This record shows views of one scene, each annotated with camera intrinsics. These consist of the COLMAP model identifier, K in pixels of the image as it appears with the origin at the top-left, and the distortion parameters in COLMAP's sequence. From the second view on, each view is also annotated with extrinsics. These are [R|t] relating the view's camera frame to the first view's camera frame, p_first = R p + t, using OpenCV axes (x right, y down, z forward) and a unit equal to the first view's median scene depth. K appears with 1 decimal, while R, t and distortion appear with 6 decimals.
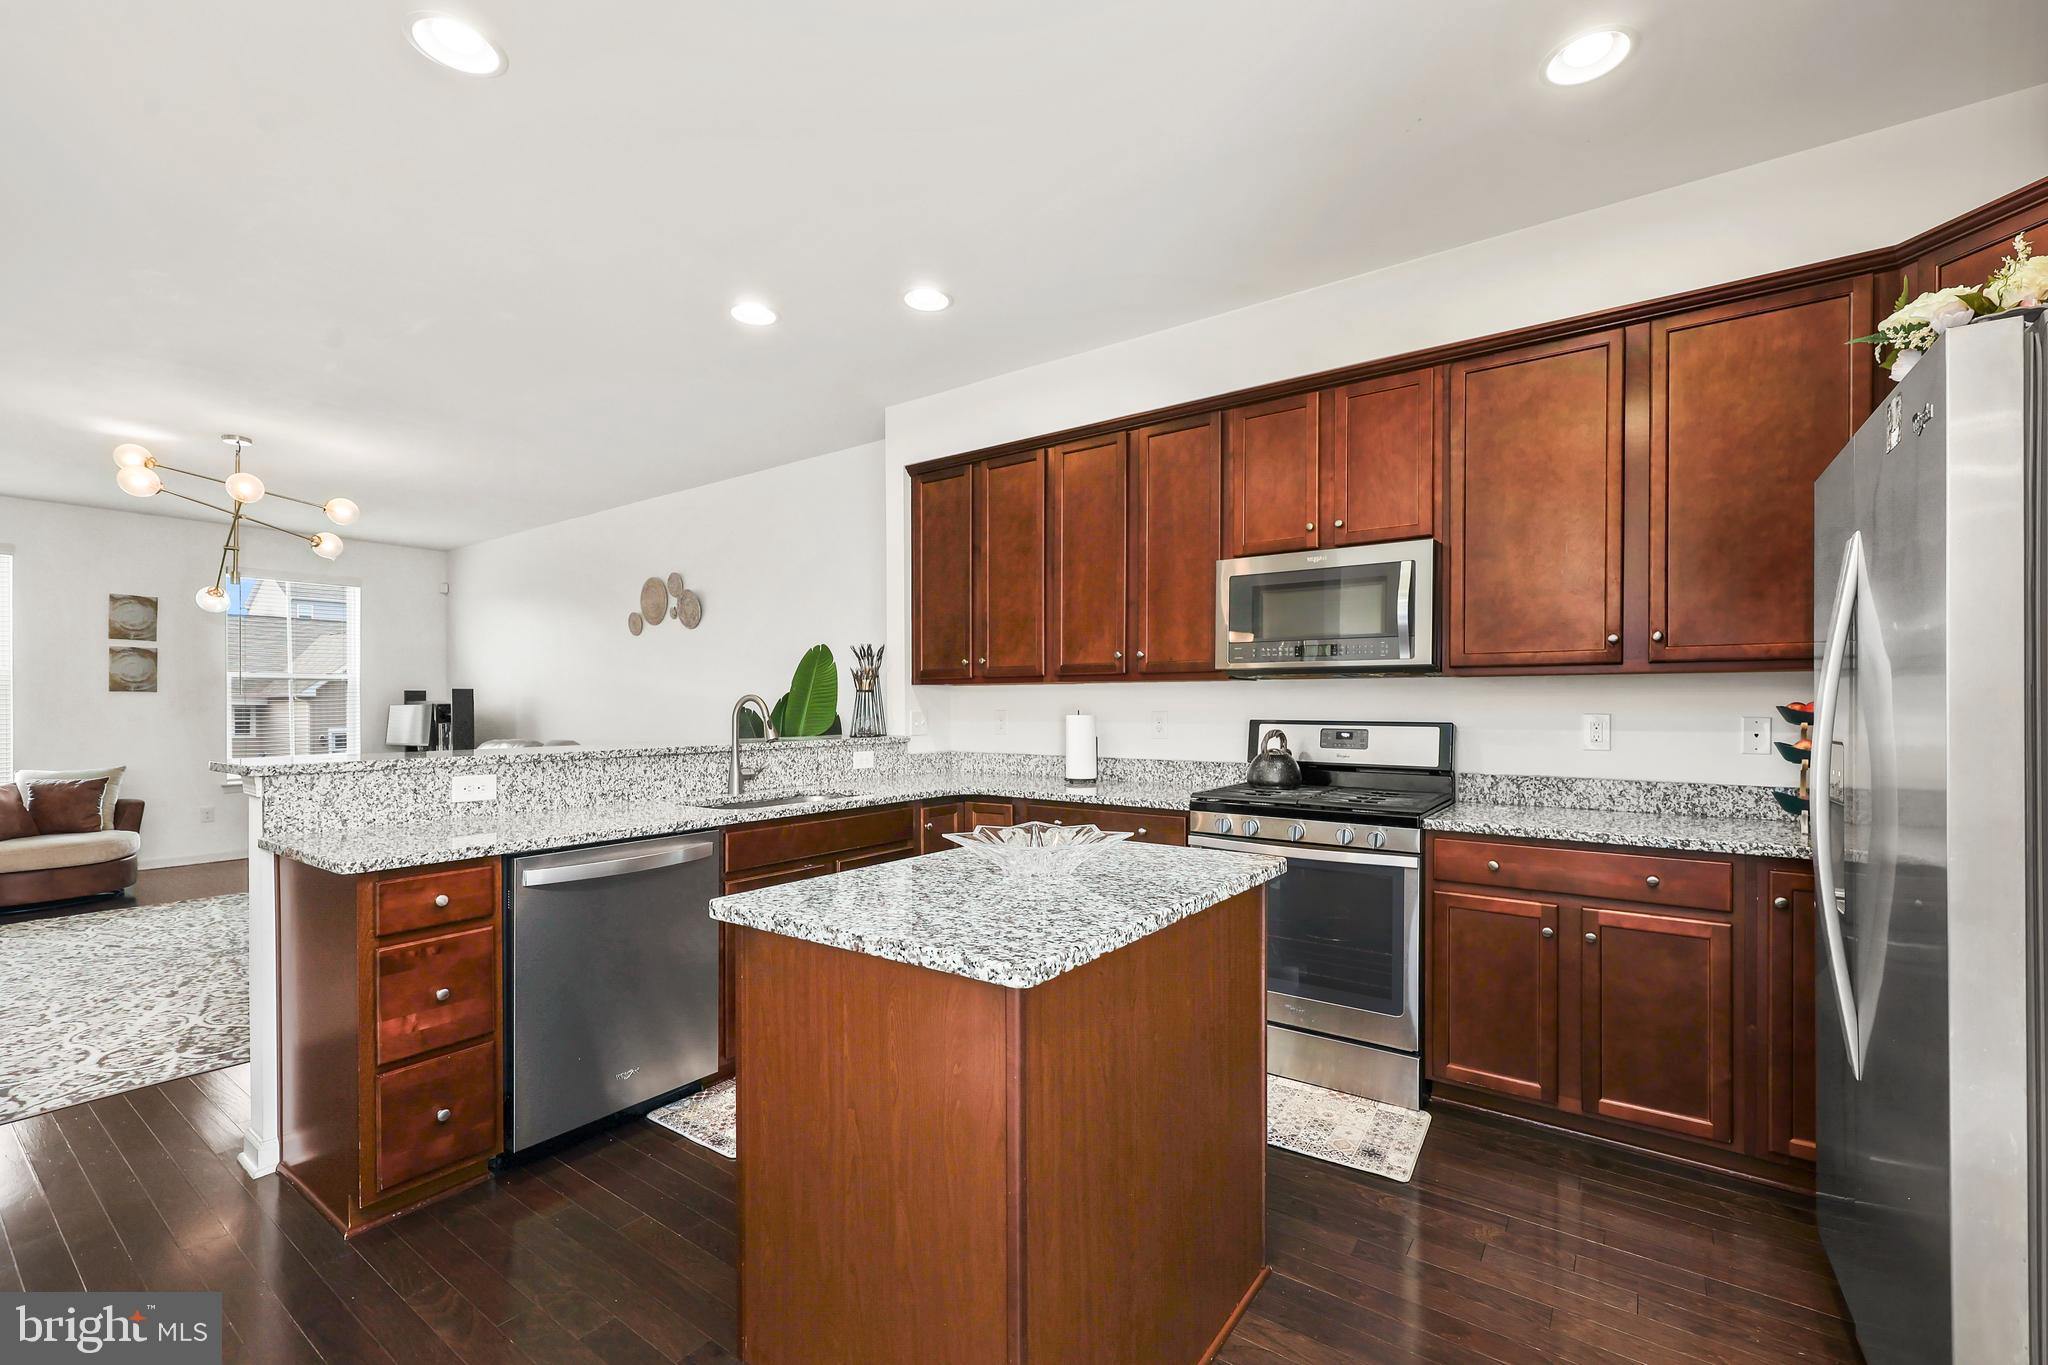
lens RADIAL K [[849.3, 0, 1025.0], [0, 849.3, 704.9], [0, 0, 1]] dist [0.002039, -0.000314]
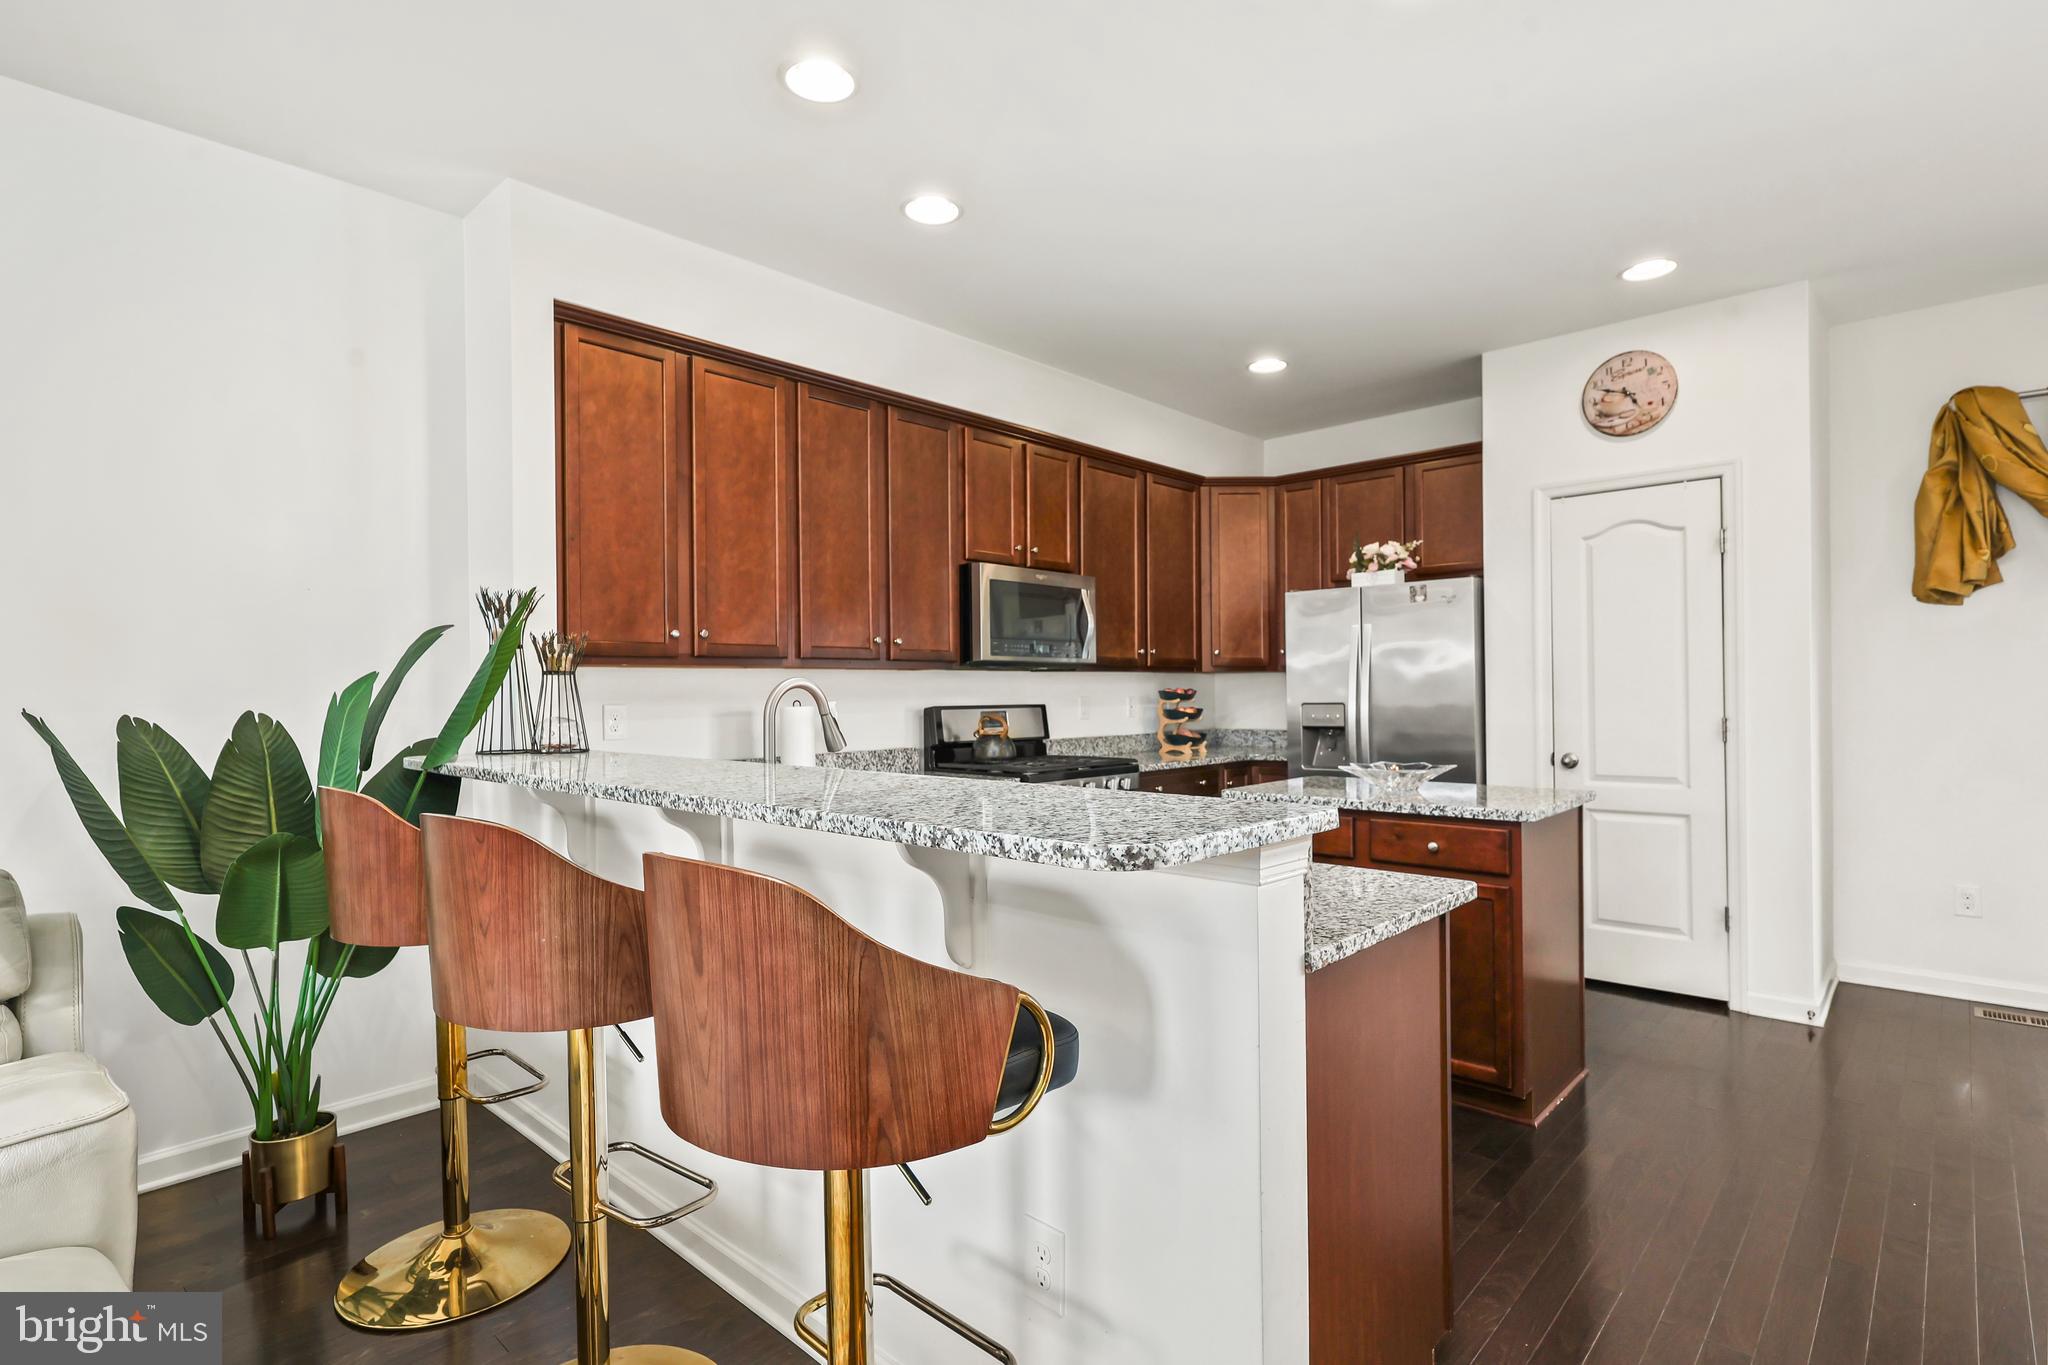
lens RADIAL K [[1003.5, 0, 1033.9], [0, 1003.5, 687.8], [0, 0, 1]] dist [0.004524, -0.000873]
pose [[0.127359, 0.002487, 0.991854, -0.997670], [0.010909, 0.999933, -0.003908, -0.000145], [-0.991797, 0.011318, 0.127323, 0.718958]]
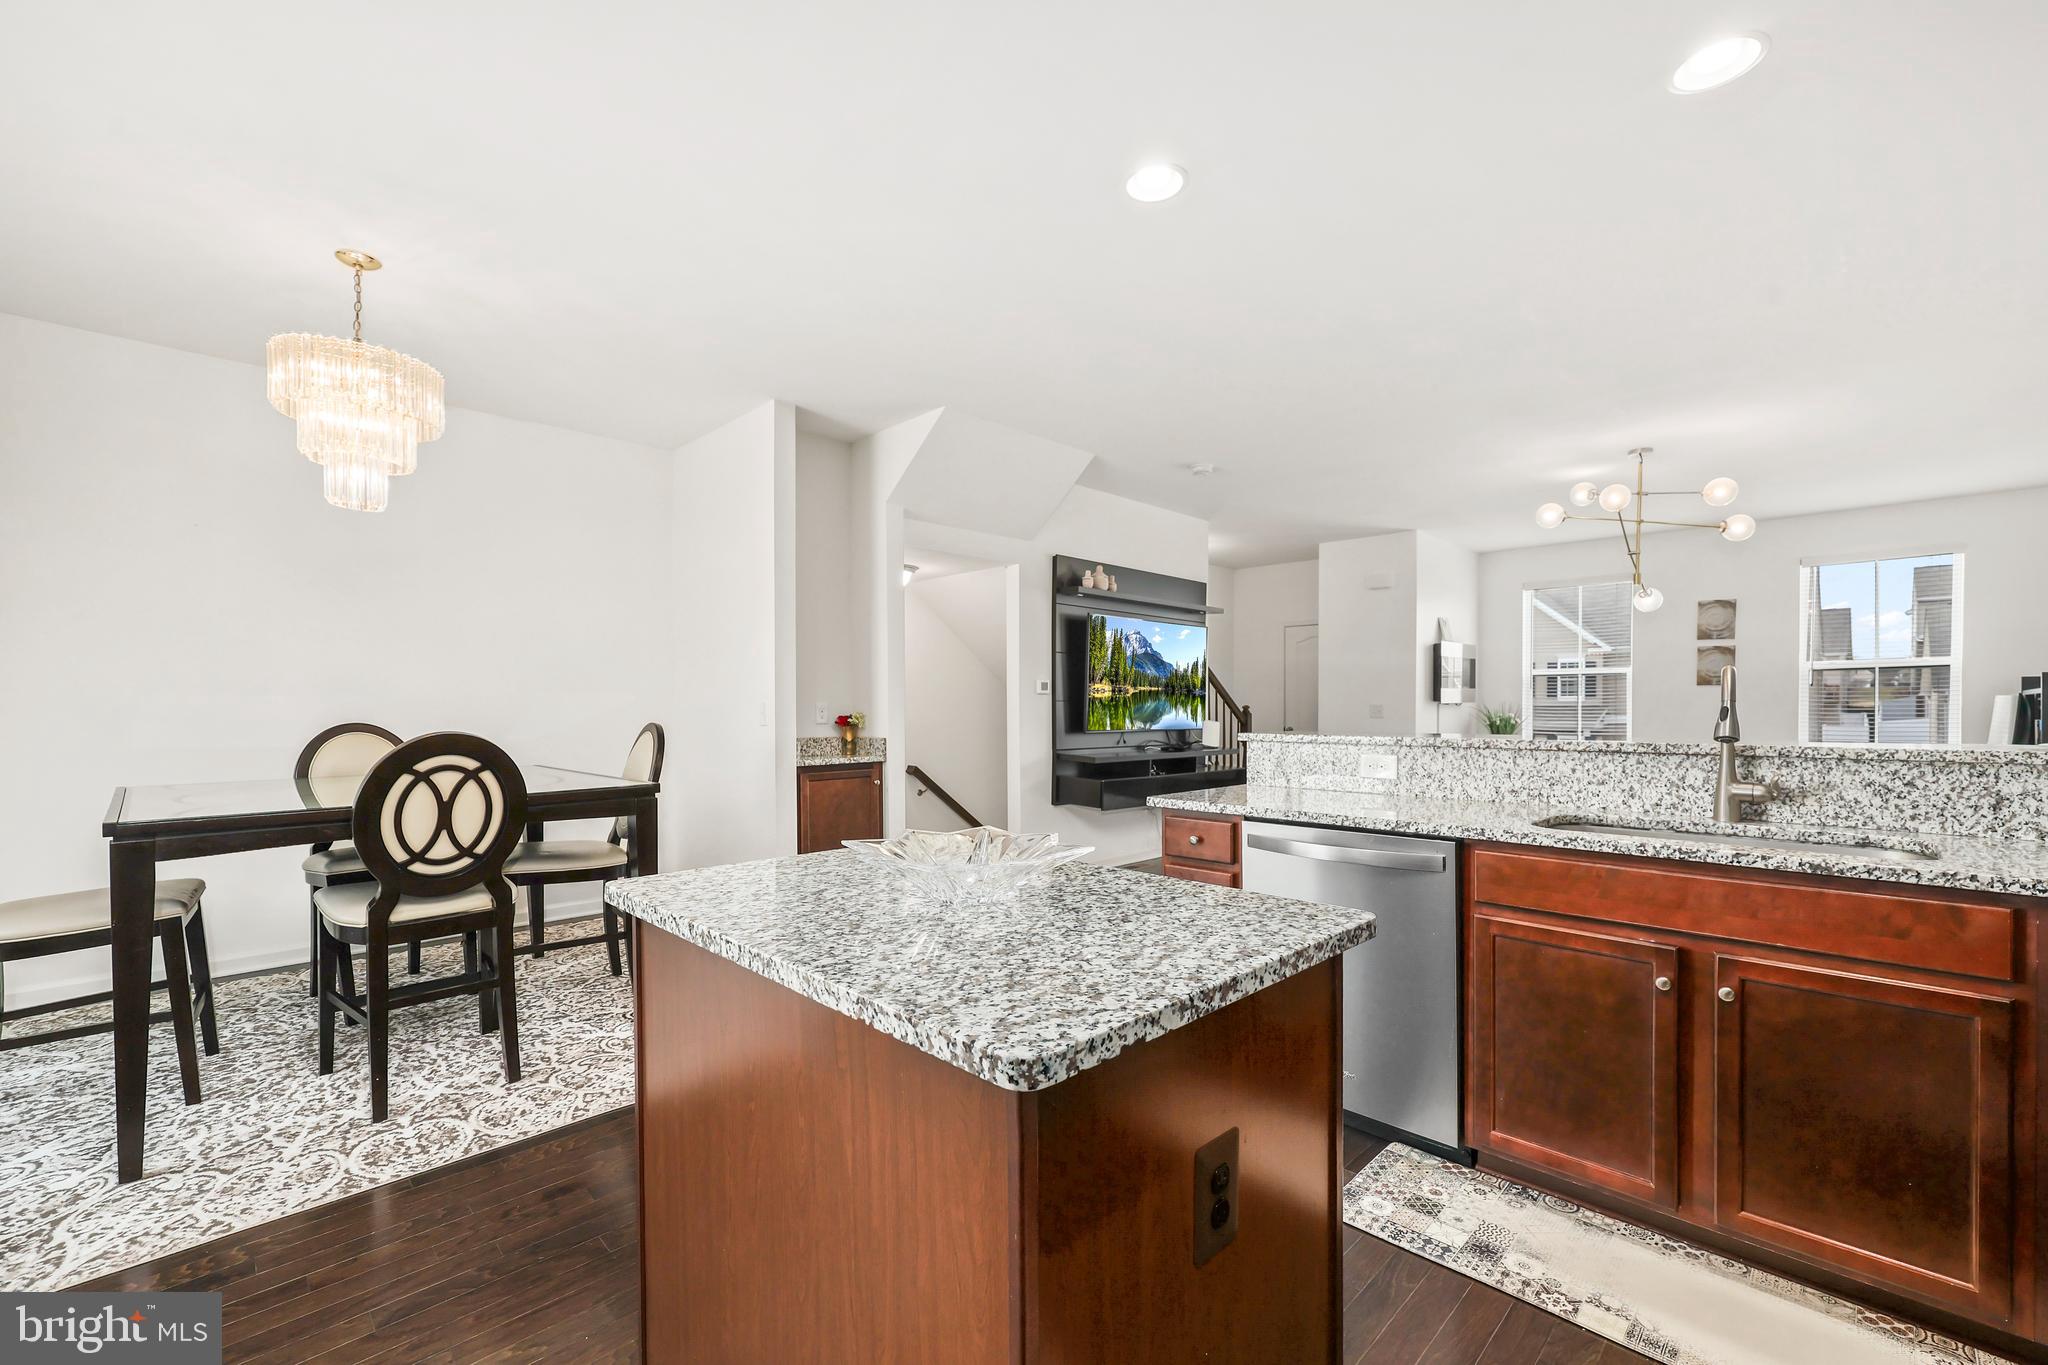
lens RADIAL K [[849.3, 0, 1057.7], [0, 849.3, 716.6], [0, 0, 1]] dist [0.002039, -0.000314]
pose [[-0.146698, 0.013140, -0.989094, 0.375712], [0.004312, 0.999911, 0.012644, 0.014909], [0.989172, -0.002410, -0.146741, 0.593845]]
